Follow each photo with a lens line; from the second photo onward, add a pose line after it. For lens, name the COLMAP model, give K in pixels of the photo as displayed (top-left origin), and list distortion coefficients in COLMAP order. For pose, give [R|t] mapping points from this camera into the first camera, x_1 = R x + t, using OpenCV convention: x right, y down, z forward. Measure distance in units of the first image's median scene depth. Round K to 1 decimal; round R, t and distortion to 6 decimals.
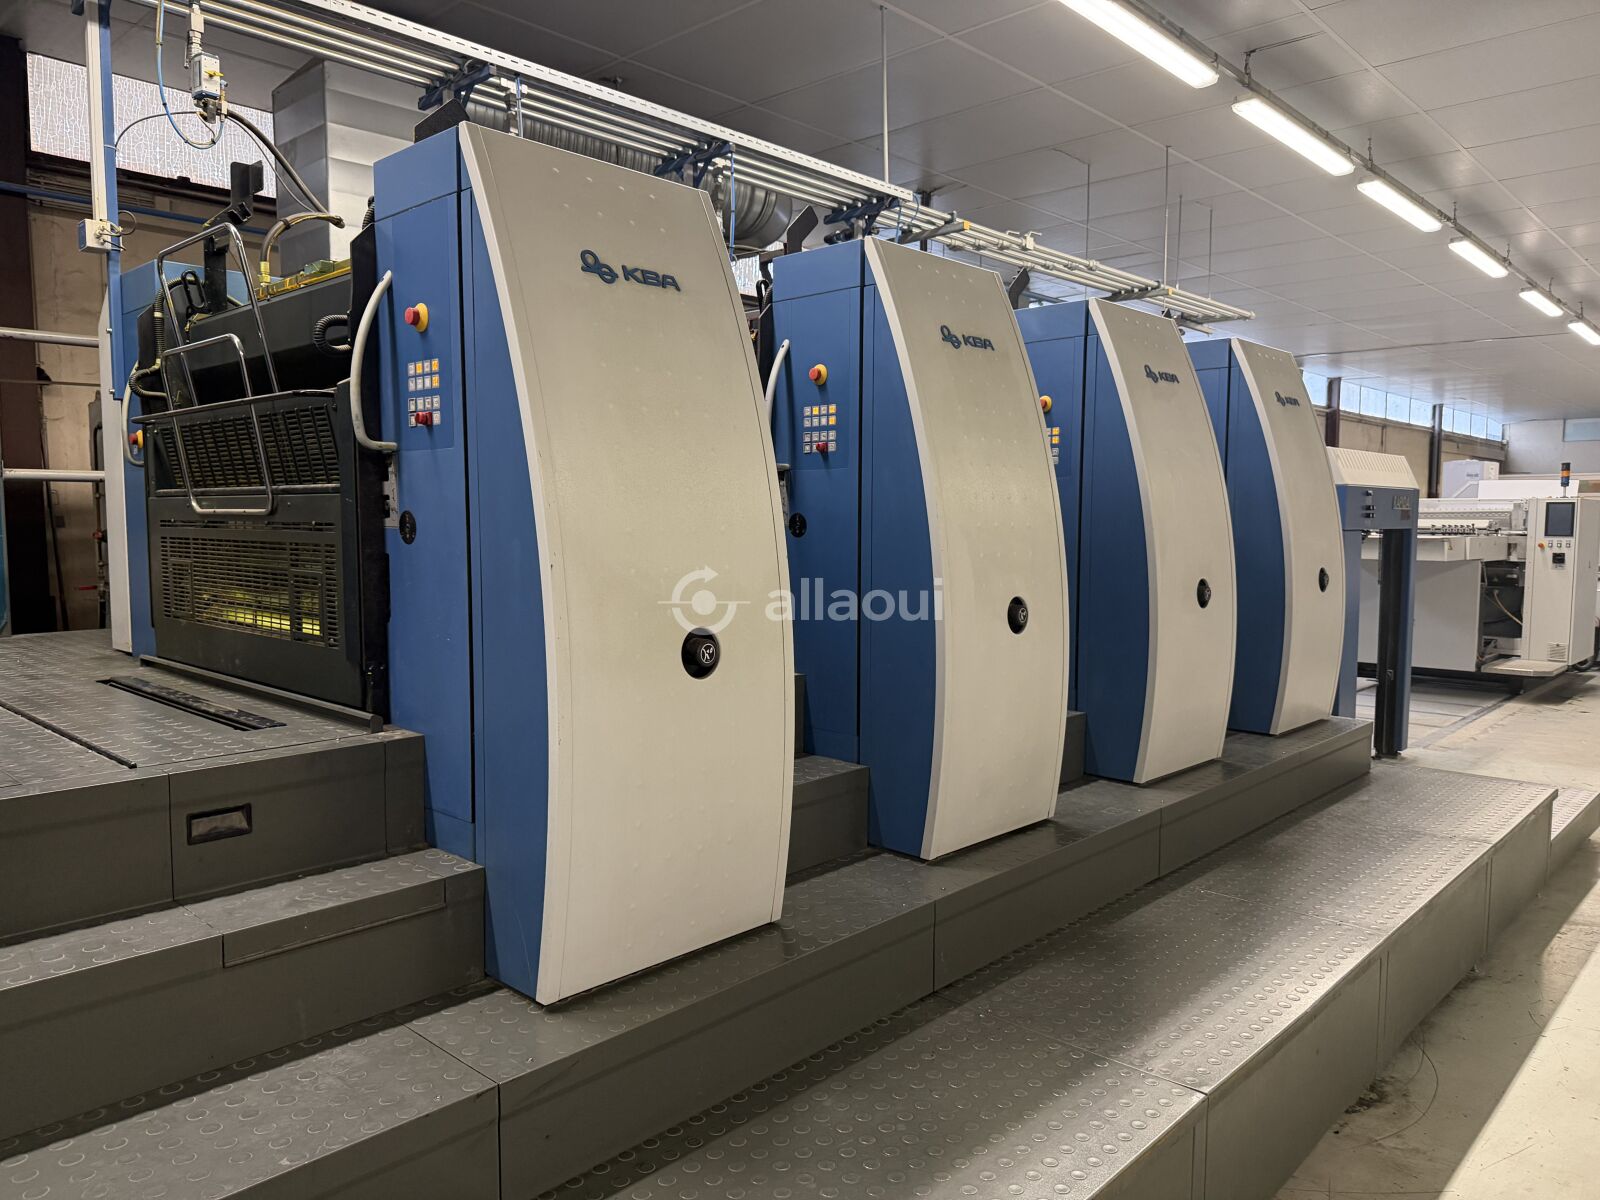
lens RADIAL K [[1125.5, 0, 793.6], [0, 1125.5, 591.9], [0, 0, 1]] dist [0.058507, -0.072213]
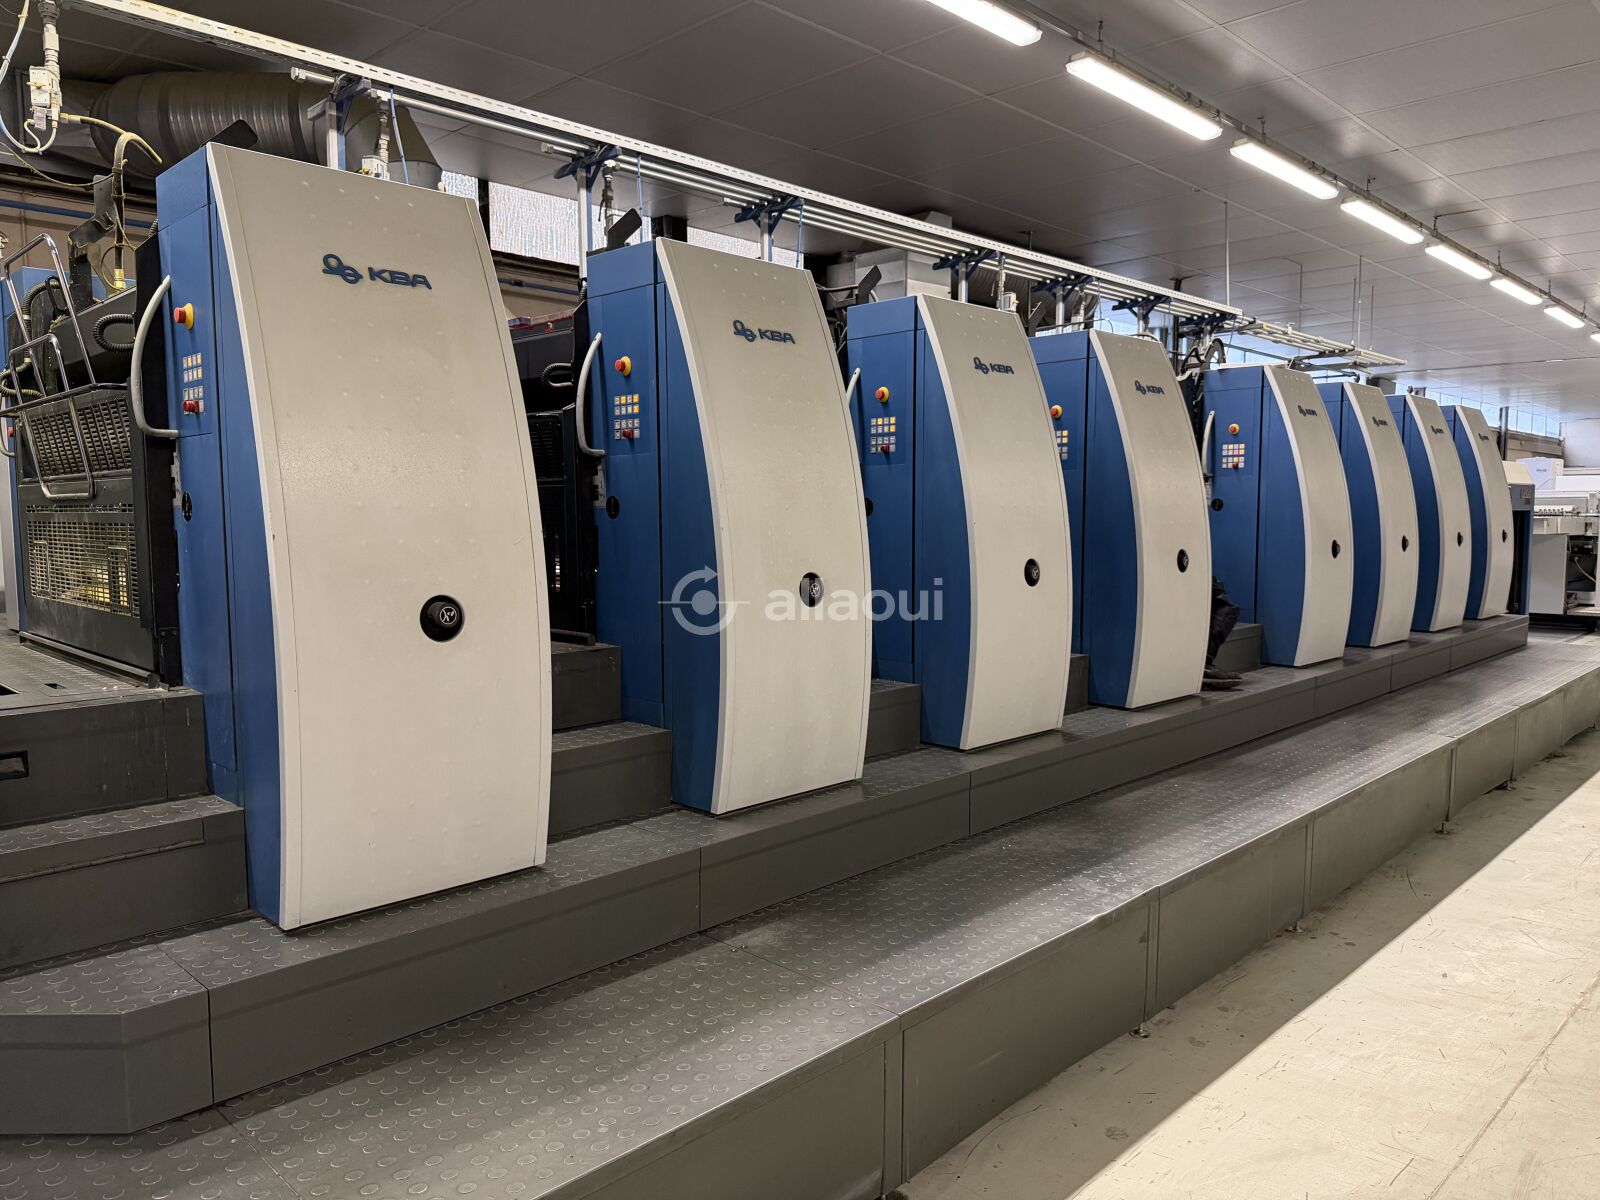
lens RADIAL K [[1125.5, 0, 794.0], [0, 1125.5, 585.6], [0, 0, 1]] dist [0.058507, -0.072213]
pose [[0.999753, -0.000343, -0.022217, -0.052964], [0.000416, 0.999994, 0.003291, 0.029555], [0.022216, -0.003299, 0.999748, -0.339926]]
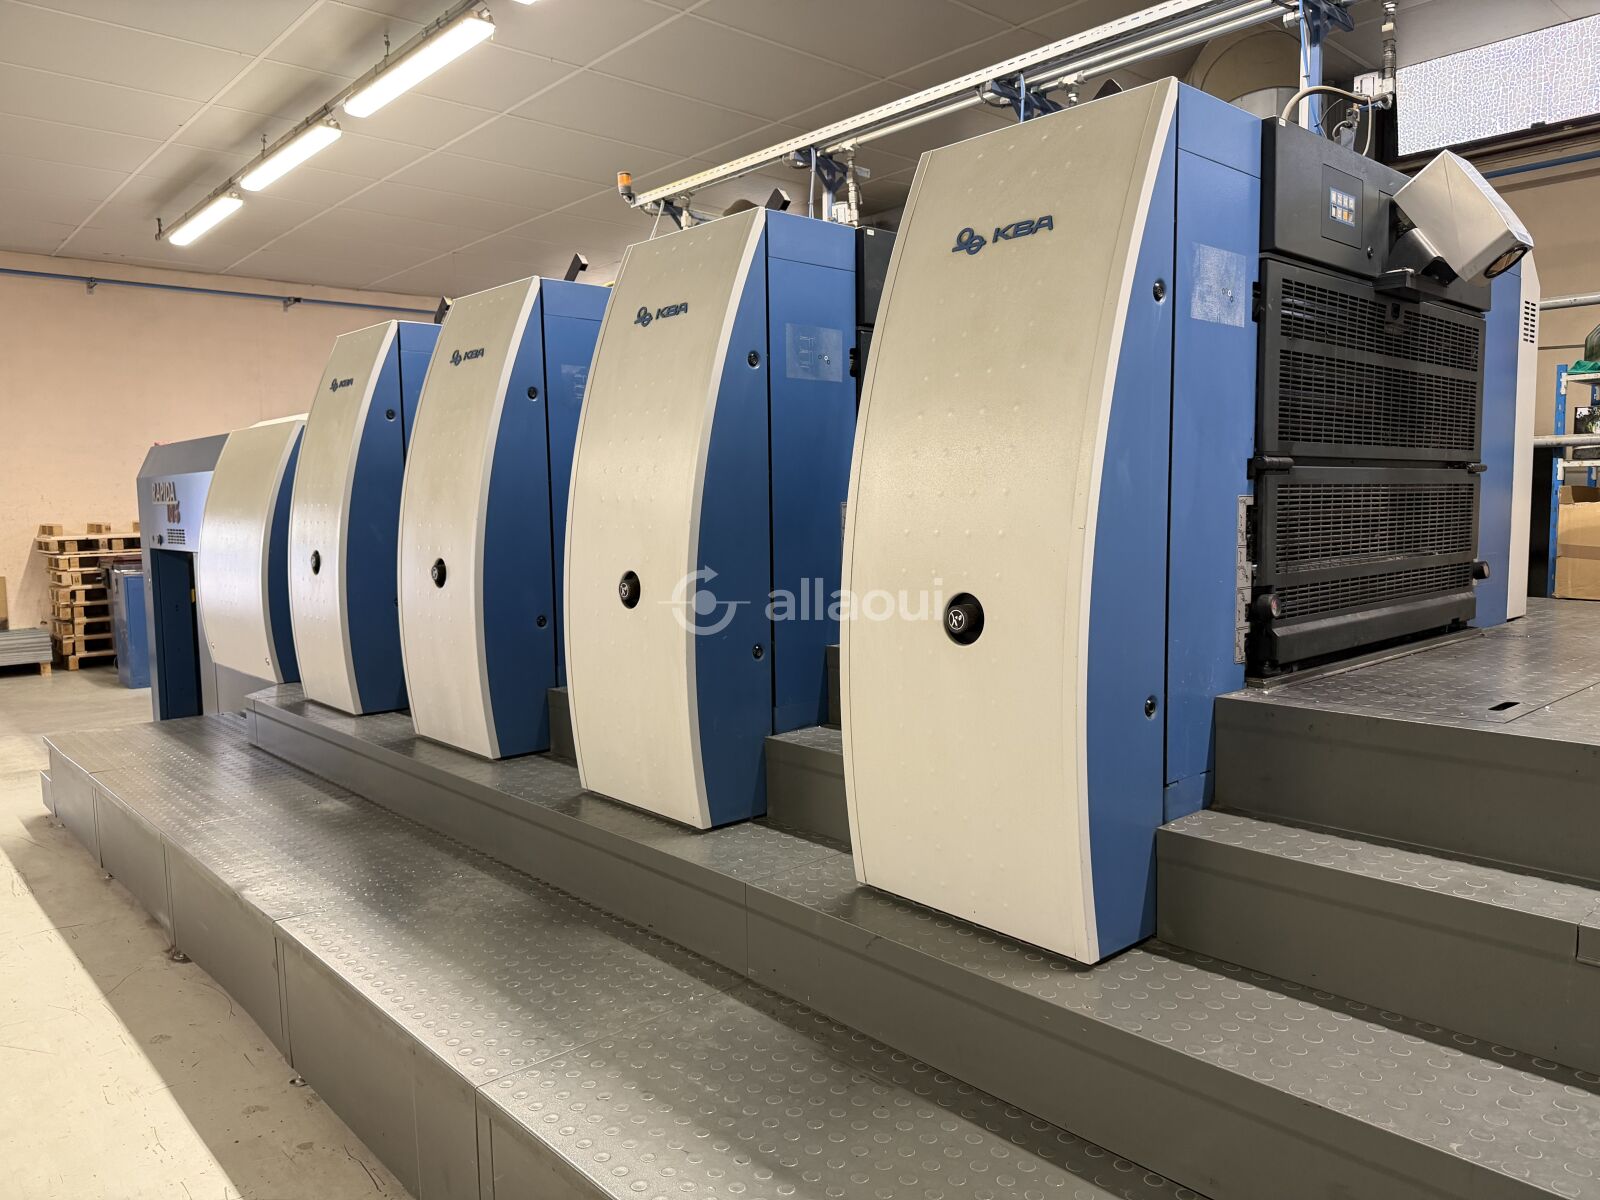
lens RADIAL K [[1125.5, 0, 833.2], [0, 1125.5, 616.0], [0, 0, 1]] dist [0.058507, -0.072213]
pose [[-0.065333, 0.109935, -0.991789, 1.102926], [-0.038567, 0.992892, 0.112598, -0.071320], [0.997118, 0.045607, -0.060629, 1.167418]]
